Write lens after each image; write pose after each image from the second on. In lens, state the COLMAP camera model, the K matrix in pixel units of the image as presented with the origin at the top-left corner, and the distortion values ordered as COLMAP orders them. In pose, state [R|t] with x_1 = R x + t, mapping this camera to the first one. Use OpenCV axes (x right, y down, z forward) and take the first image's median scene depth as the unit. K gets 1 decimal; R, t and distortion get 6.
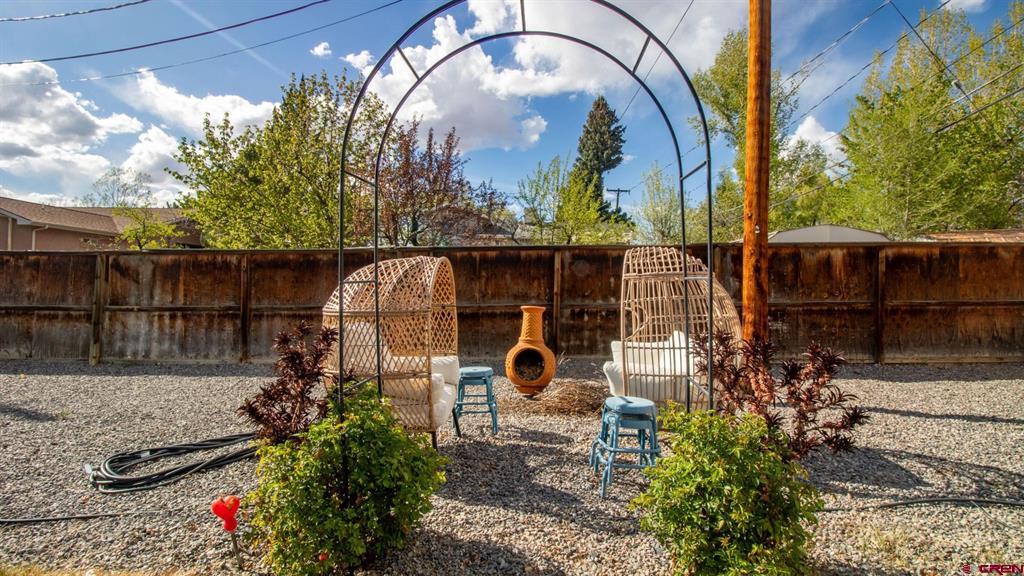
lens RADIAL K [[497.5, 0, 513.8], [0, 497.5, 288.6], [0, 0, 1]] dist [-0.001757, -0.000601]
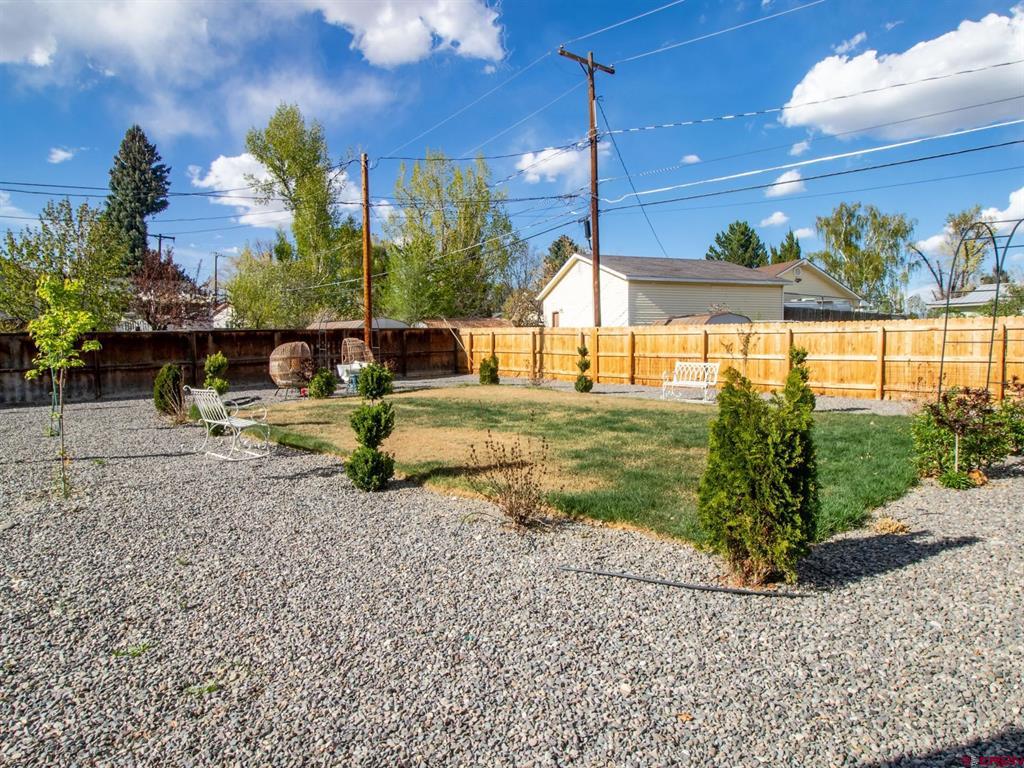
lens RADIAL K [[639.4, 0, 533.5], [0, 639.4, 384.3], [0, 0, 1]] dist [0.003619, -0.020346]
pose [[0.684351, -0.065246, 0.726228, -1.081989], [0.021948, 0.997380, 0.068926, -0.017941], [-0.728822, -0.031230, 0.683990, -1.557671]]
